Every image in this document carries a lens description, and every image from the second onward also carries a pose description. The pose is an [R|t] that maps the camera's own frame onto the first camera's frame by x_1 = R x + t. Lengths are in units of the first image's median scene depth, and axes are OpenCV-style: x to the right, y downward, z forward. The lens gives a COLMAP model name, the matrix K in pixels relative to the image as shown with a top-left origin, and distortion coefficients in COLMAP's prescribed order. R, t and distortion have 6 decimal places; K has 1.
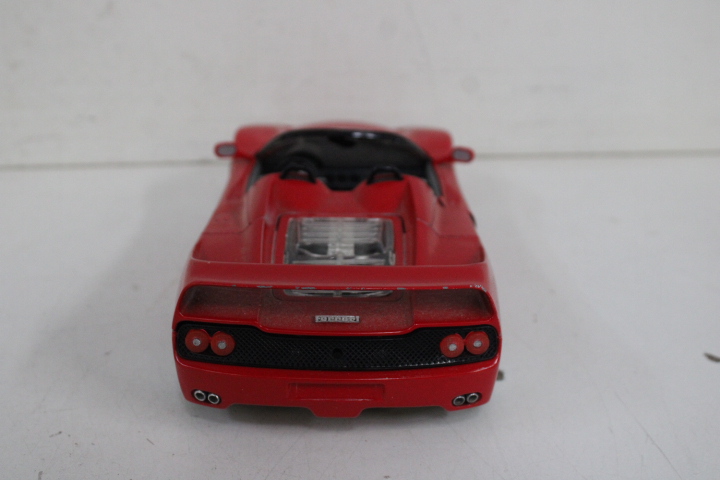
lens RADIAL K [[990.0, 0, 360.0], [0, 990.0, 240.0], [0, 0, 1]] dist [-0.036629, -0.006839]
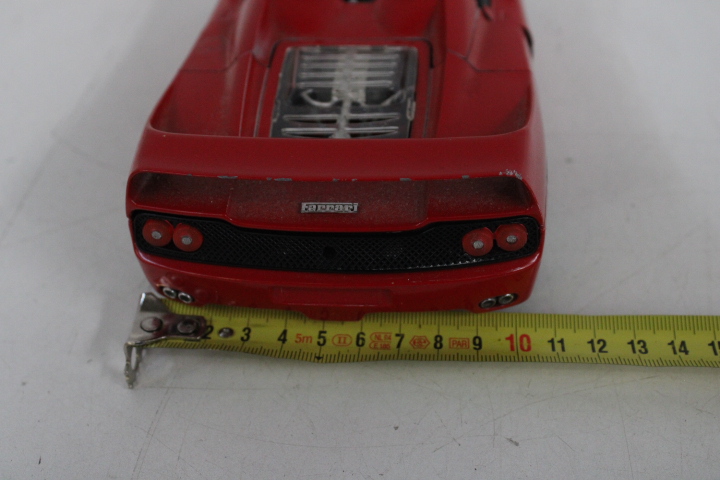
lens RADIAL K [[990.0, 0, 360.0], [0, 990.0, 240.0], [0, 0, 1]] dist [-0.036629, -0.006839]
pose [[0.994147, 0.005002, -0.107916, 0.084148], [0.026467, 0.957206, 0.288194, -0.117992], [0.104740, -0.289363, 0.951472, 0.253897]]
